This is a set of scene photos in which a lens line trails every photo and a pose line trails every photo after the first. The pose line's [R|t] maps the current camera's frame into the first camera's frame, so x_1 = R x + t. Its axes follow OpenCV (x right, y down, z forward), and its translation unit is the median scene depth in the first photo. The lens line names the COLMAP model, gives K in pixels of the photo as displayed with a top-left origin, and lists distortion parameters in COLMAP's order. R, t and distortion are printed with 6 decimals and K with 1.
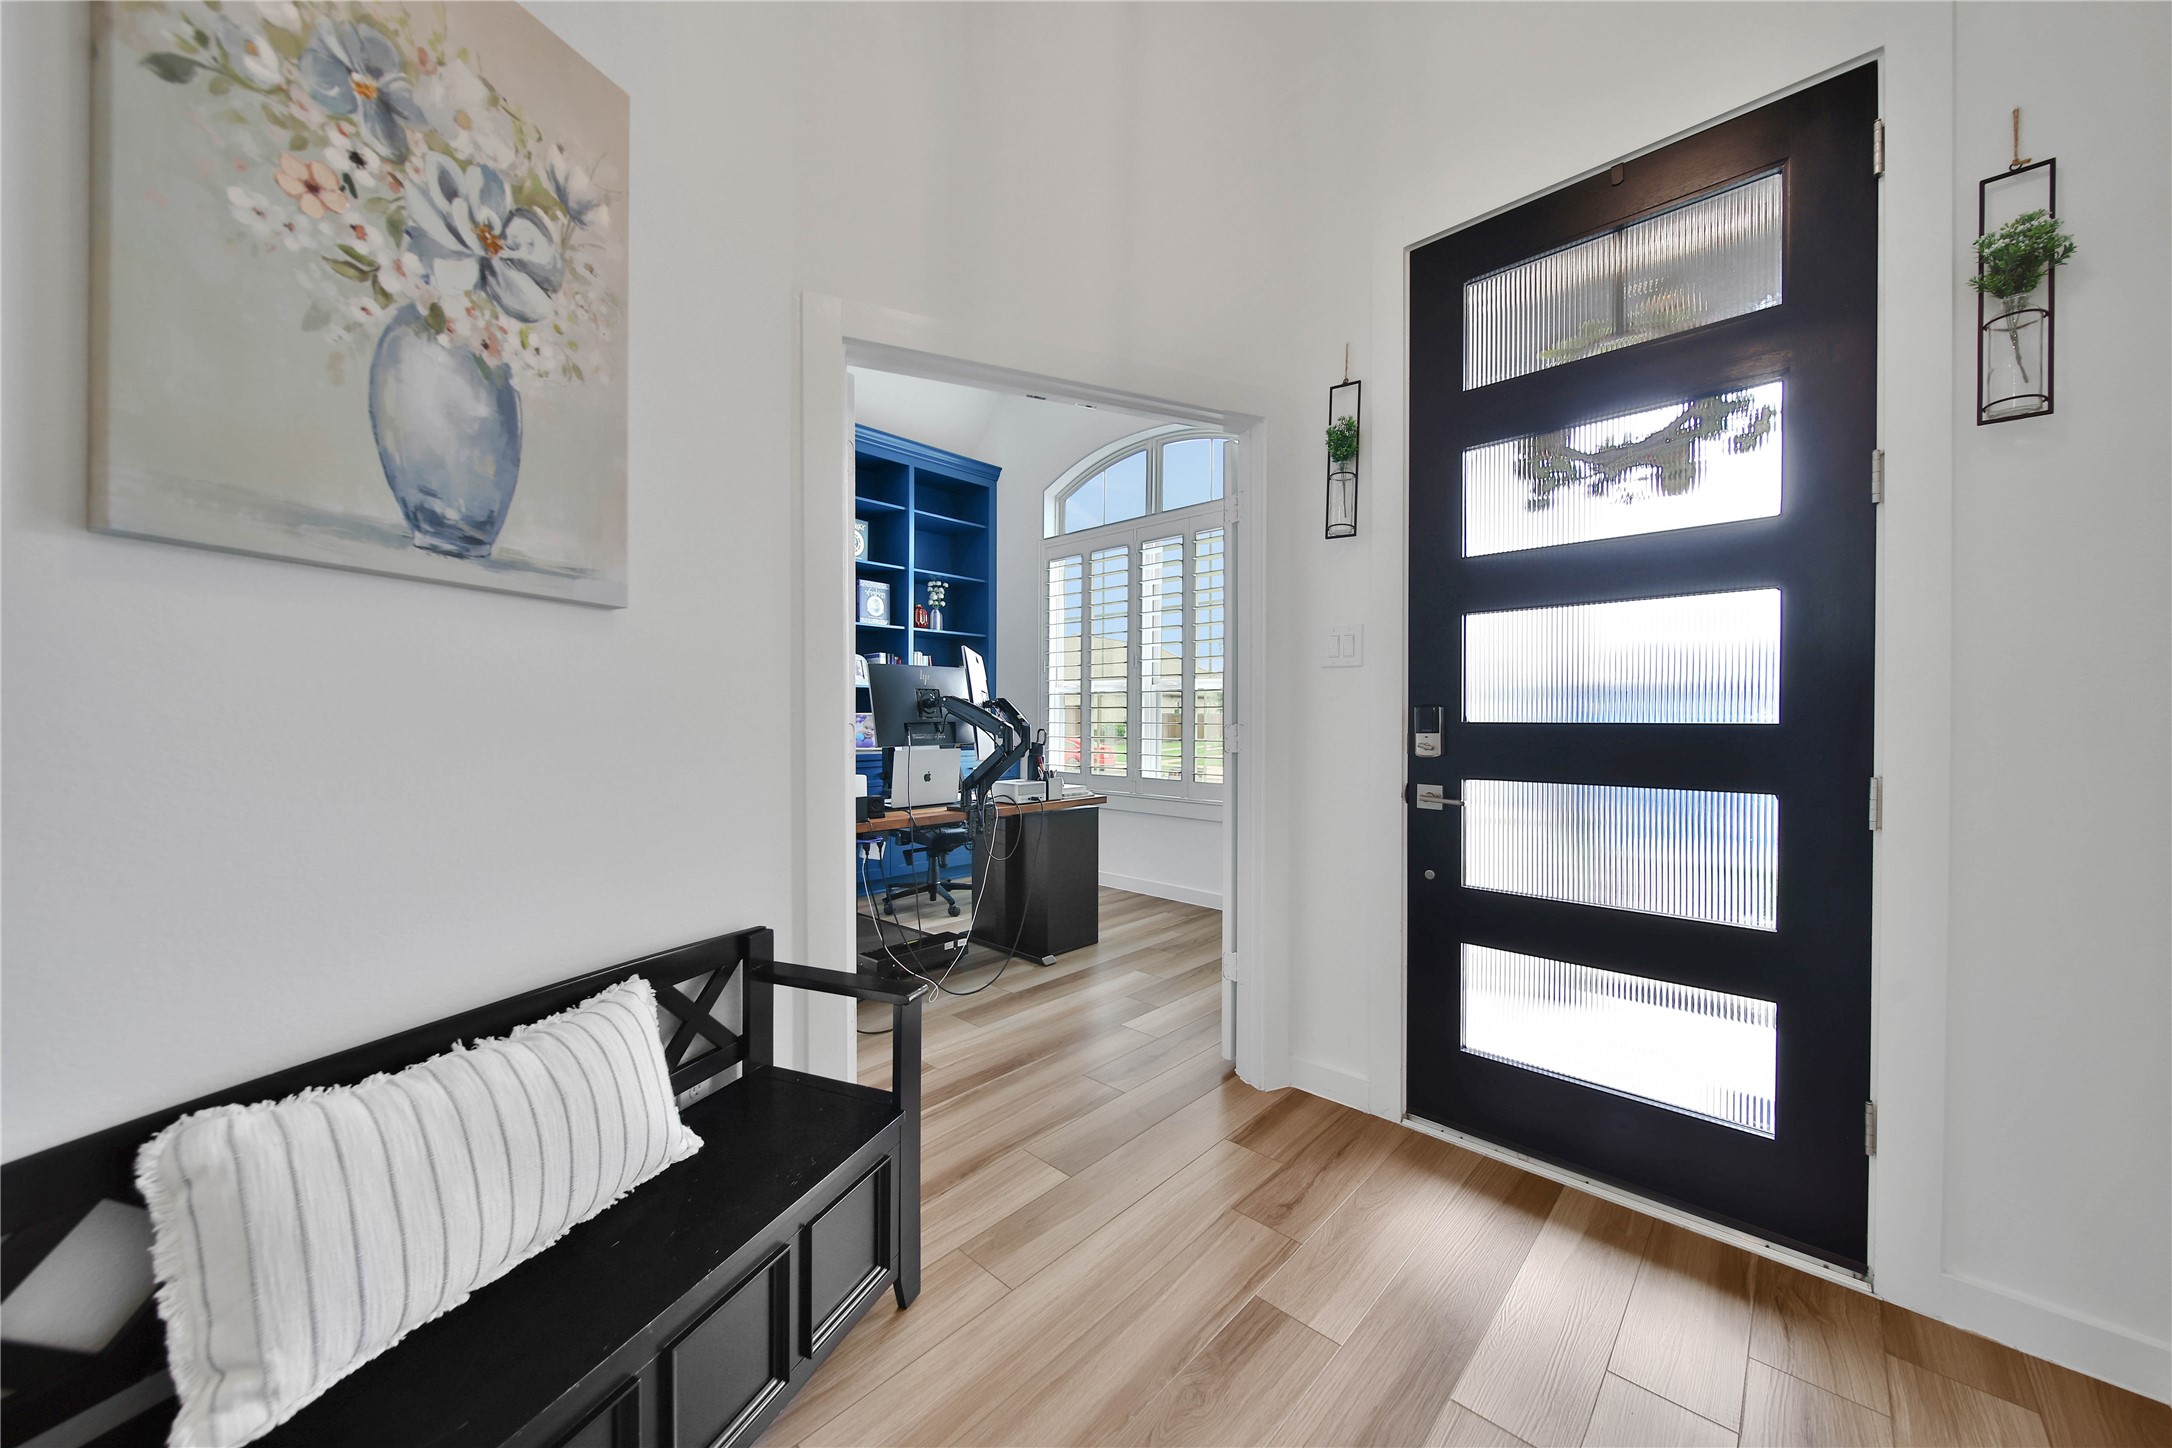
lens RADIAL K [[775.1, 0, 1082.6], [0, 775.1, 720.7], [0, 0, 1]] dist [0.002265, -0.001057]
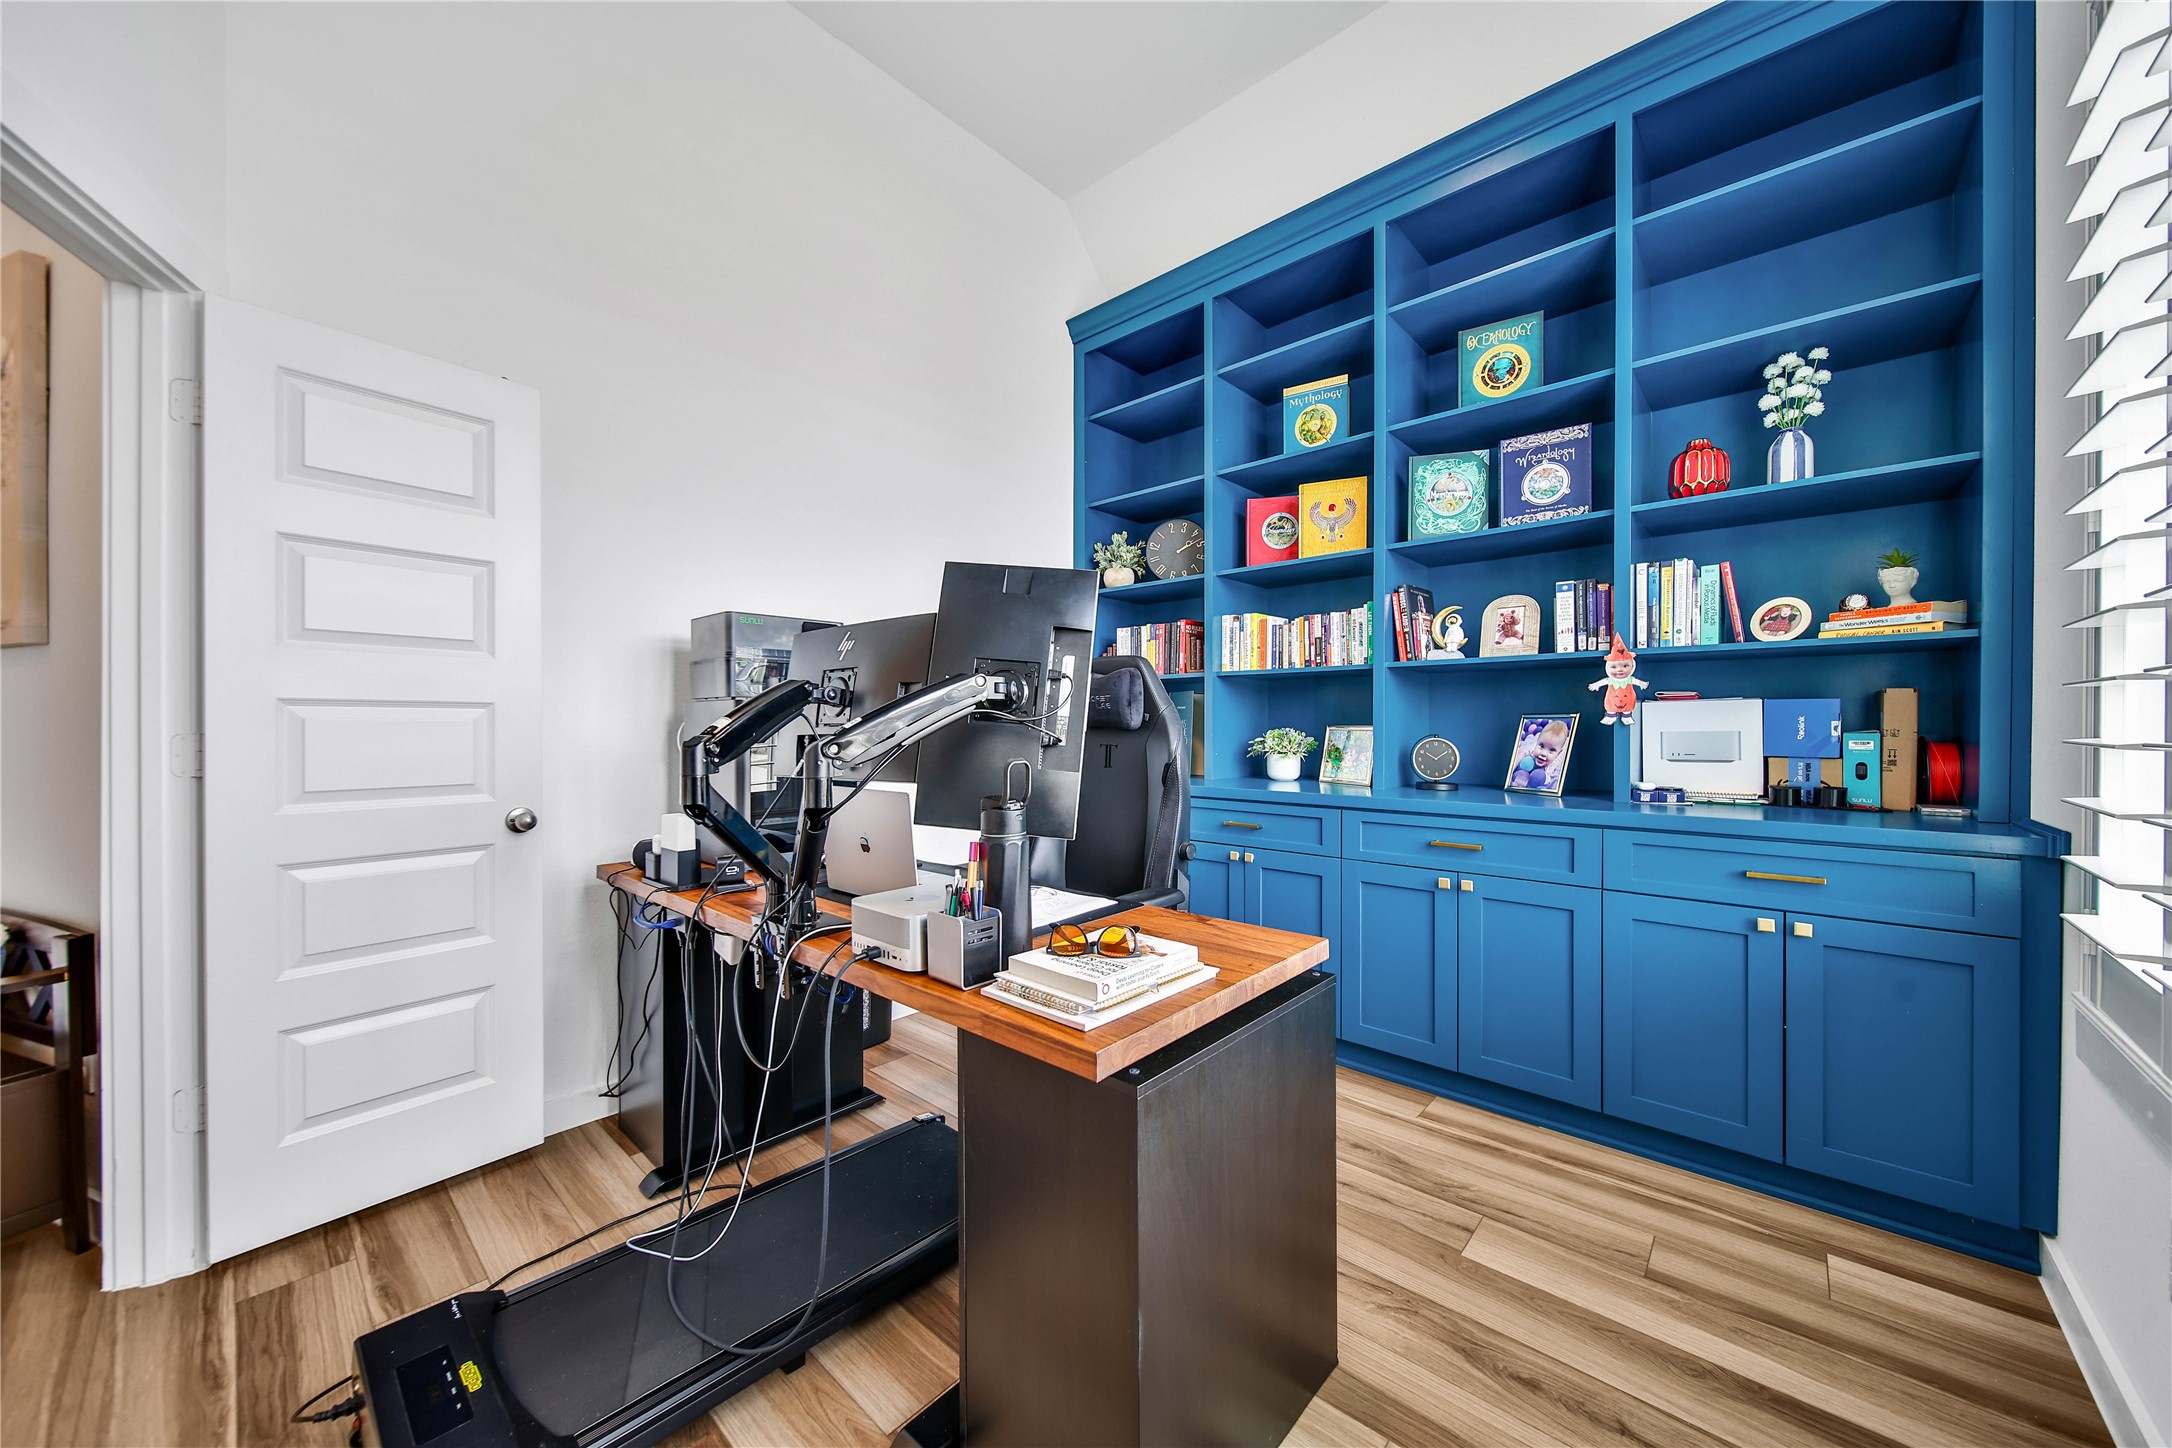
lens RADIAL K [[775.1, 0, 1087.2], [0, 775.1, 723.8], [0, 0, 1]] dist [0.002265, -0.001057]
pose [[0.029184, -0.005837, -0.999557, 0.300738], [-0.001326, 0.999982, -0.005878, -0.002419], [0.999573, 0.001497, 0.029176, 1.154211]]
